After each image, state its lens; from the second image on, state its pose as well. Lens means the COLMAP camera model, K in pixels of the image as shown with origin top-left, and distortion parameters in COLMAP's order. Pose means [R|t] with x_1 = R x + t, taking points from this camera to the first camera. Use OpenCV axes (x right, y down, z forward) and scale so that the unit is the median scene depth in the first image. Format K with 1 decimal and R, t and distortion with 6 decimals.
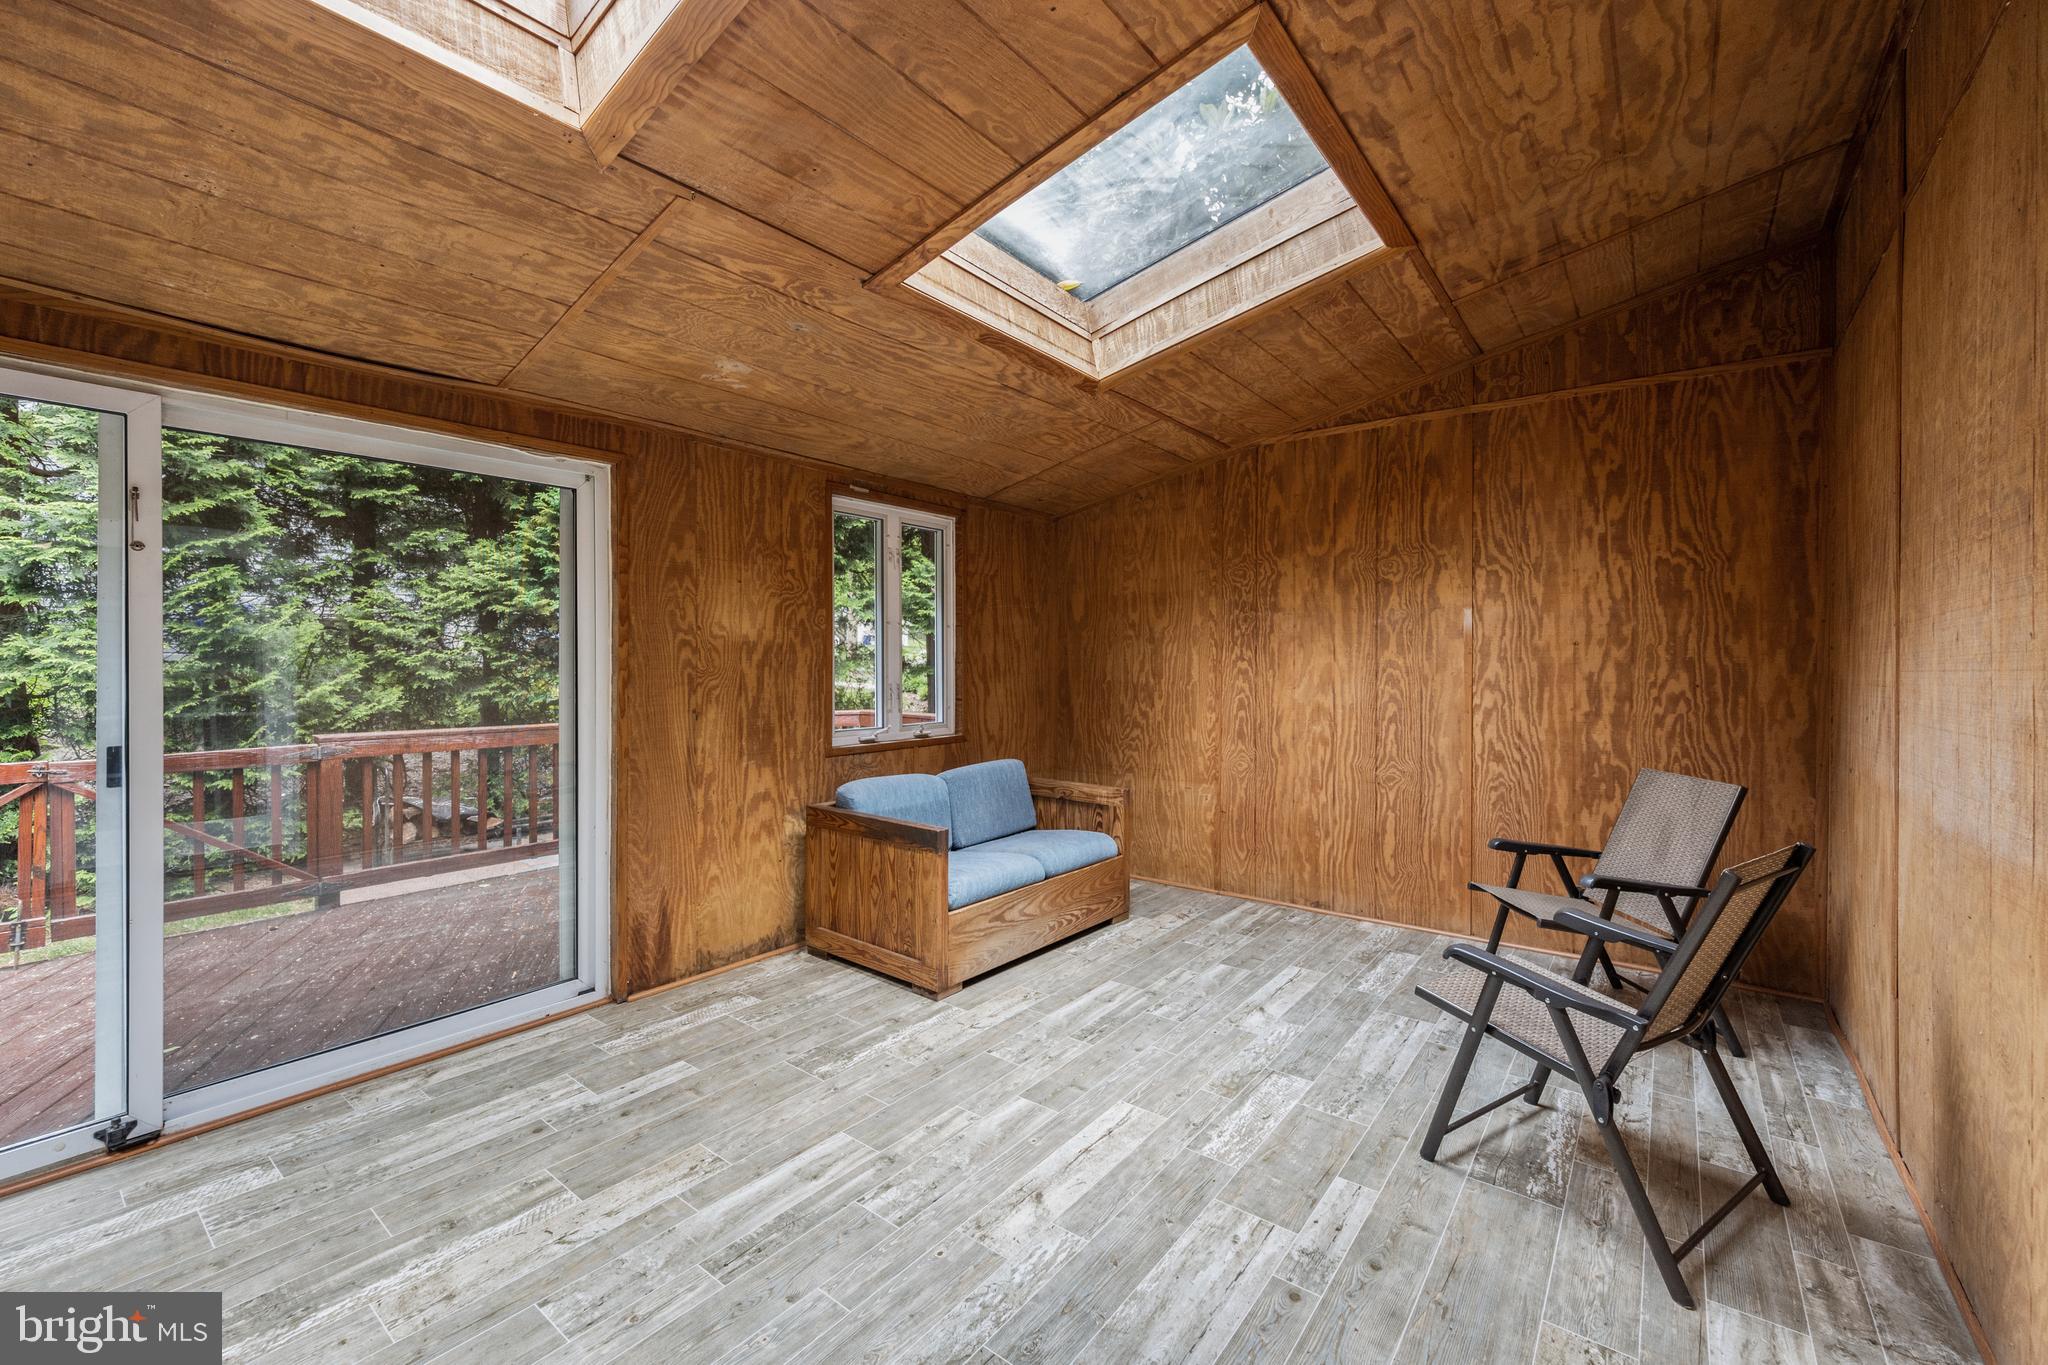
lens RADIAL K [[833.9, 0, 1032.1], [0, 833.9, 660.1], [0, 0, 1]] dist [-0.000137, -0.000047]
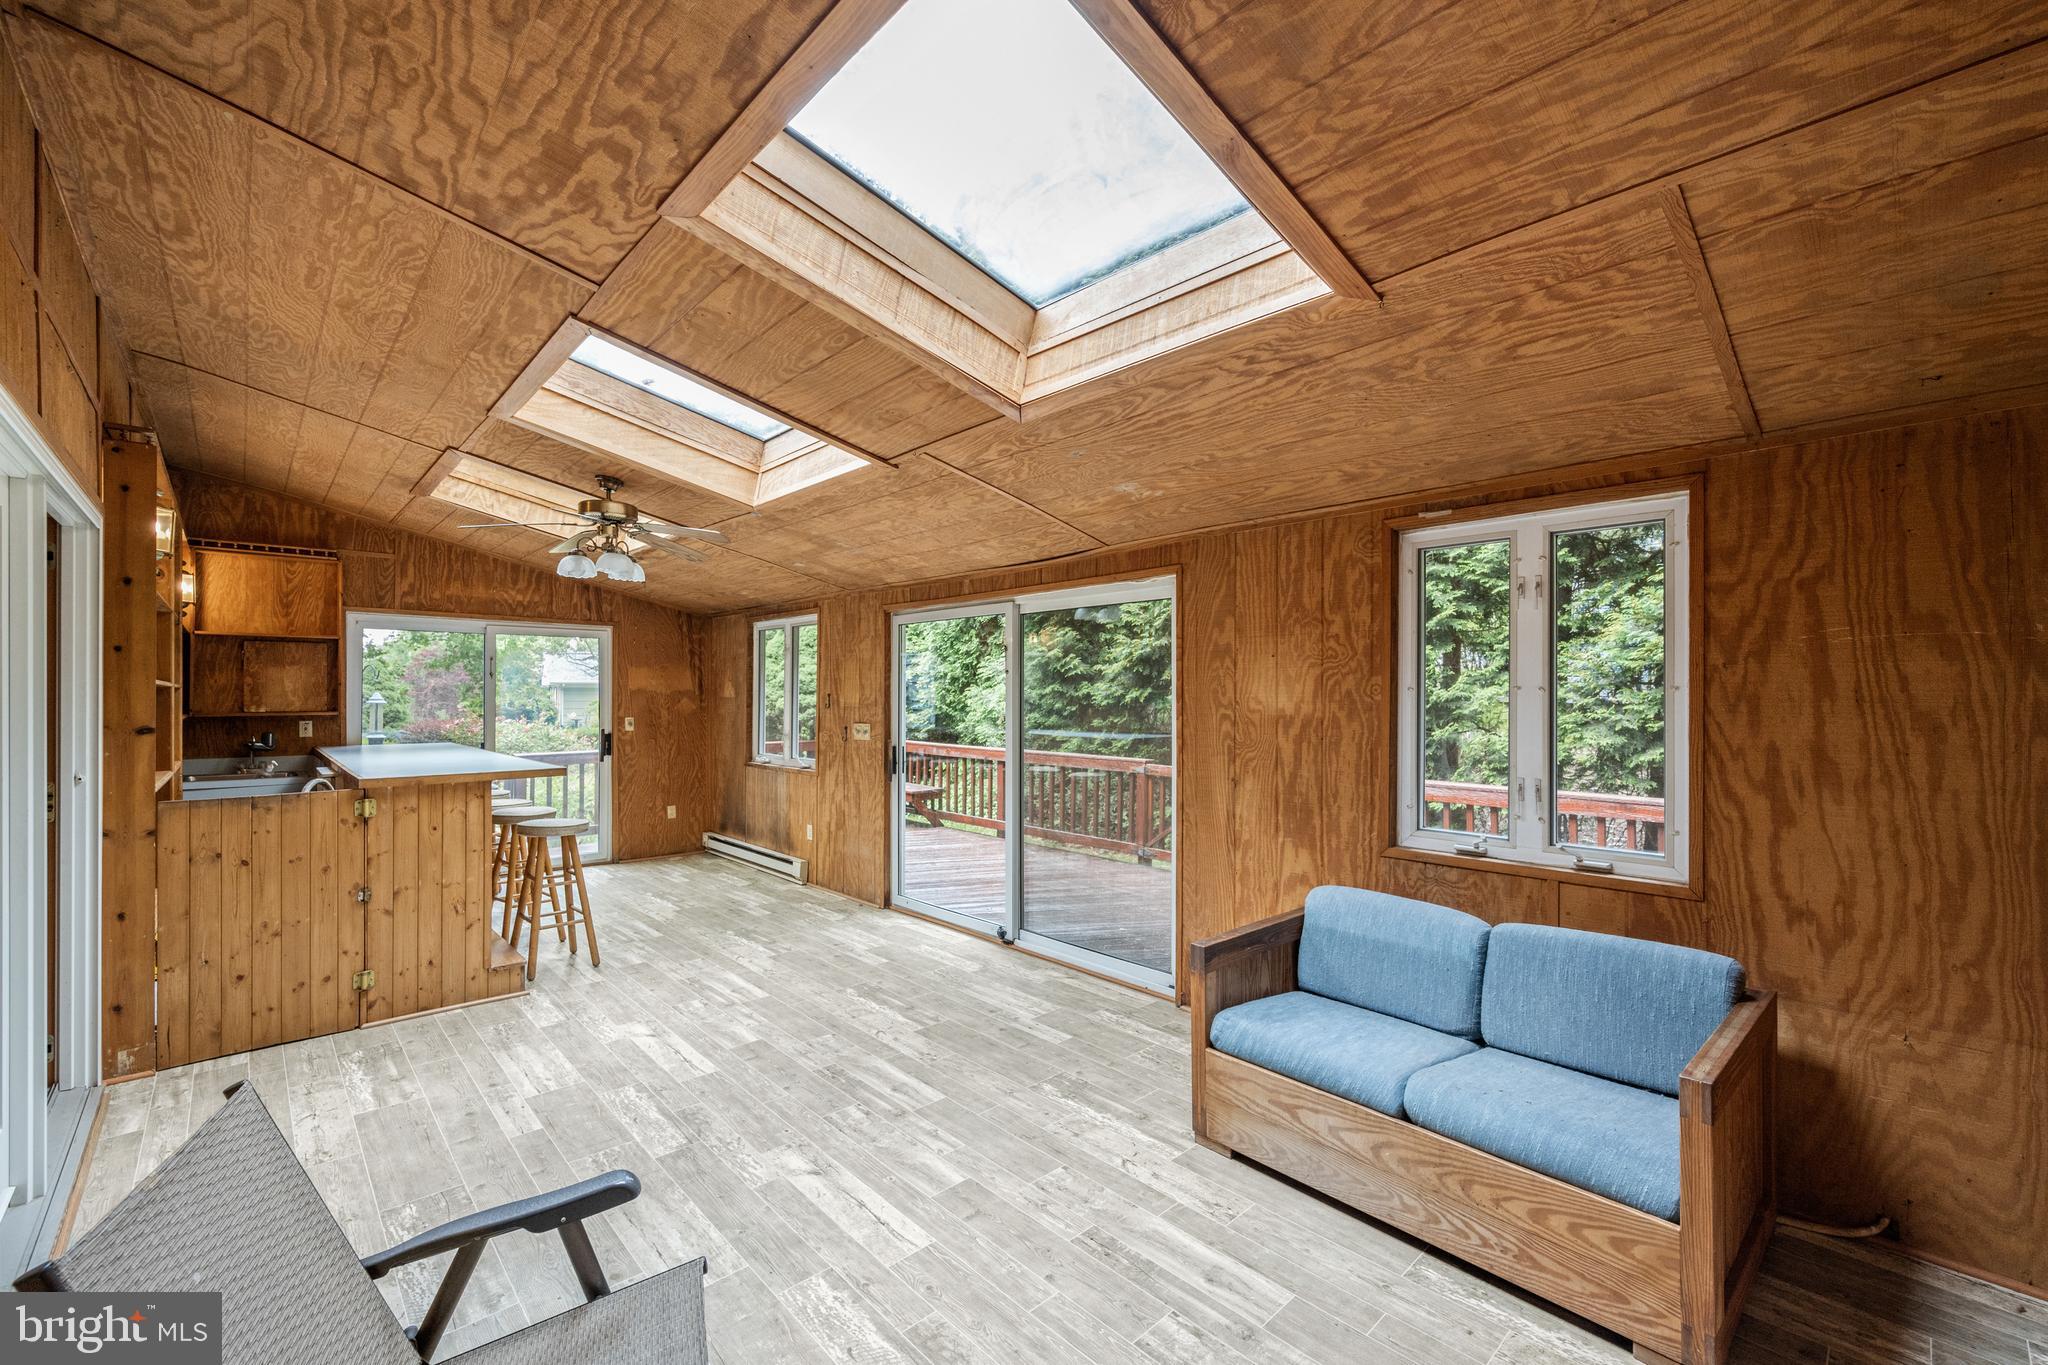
lens RADIAL K [[863.9, 0, 1033.2], [0, 863.9, 686.8], [0, 0, 1]] dist [0.000781, 0.000047]
pose [[-0.167005, -0.007441, -0.985928, 0.662865], [0.000353, 0.999971, -0.007606, -0.045128], [0.985956, -0.001618, -0.166997, 0.818011]]
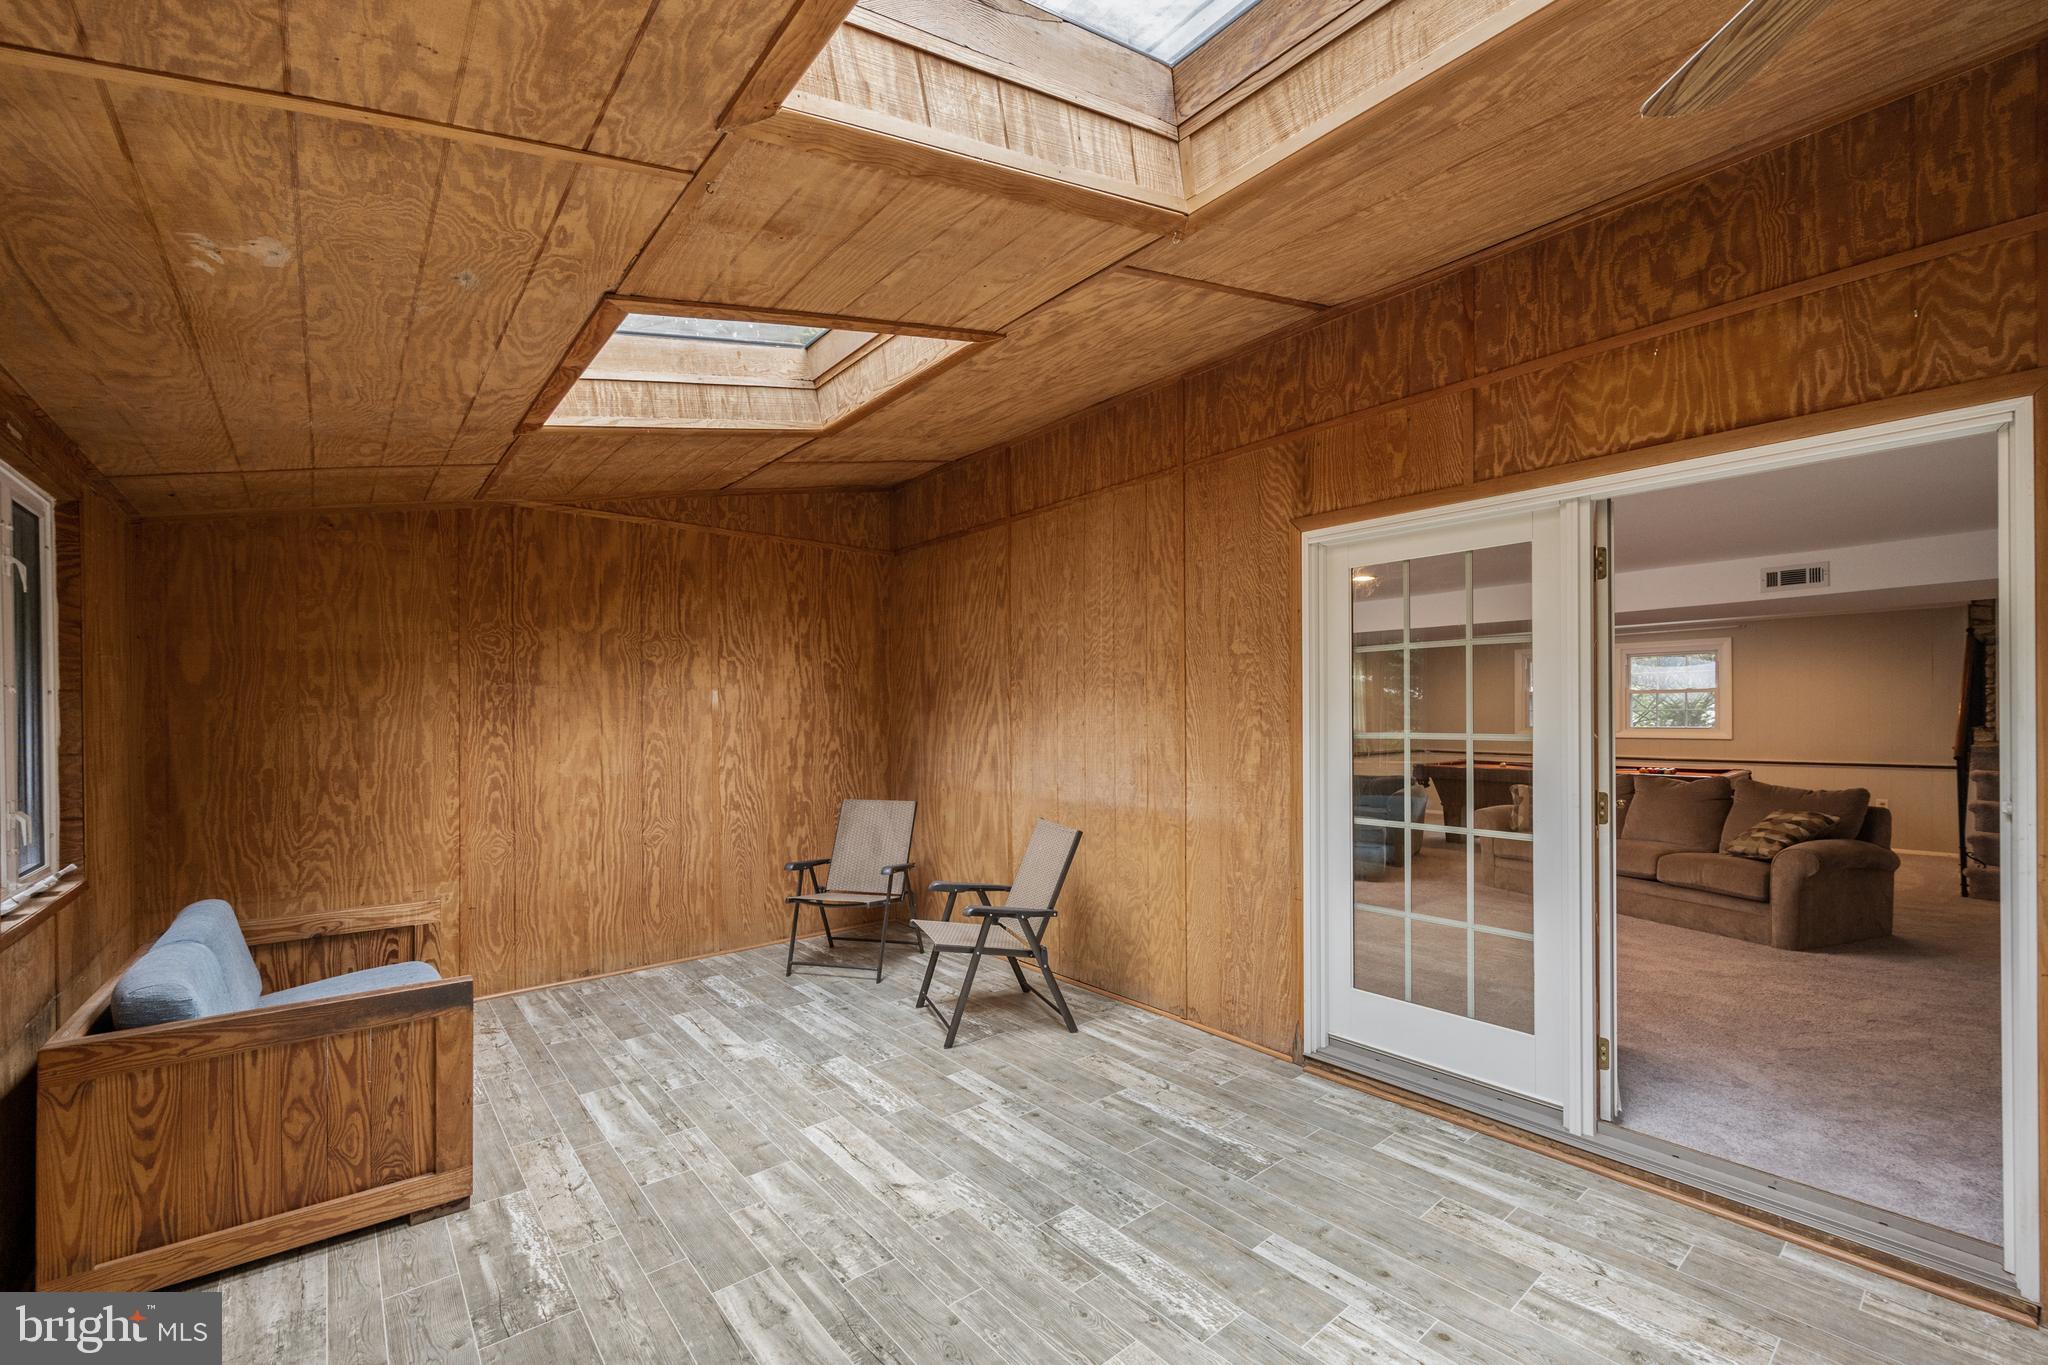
lens RADIAL K [[827.4, 0, 1019.5], [0, 827.4, 711.4], [0, 0, 1]] dist [0.001113, -0.000024]
pose [[0.226501, -0.001081, 0.974010, -0.602999], [0.004784, 0.999989, -0.000003, -0.028925], [-0.973999, 0.004660, 0.226504, 0.288539]]
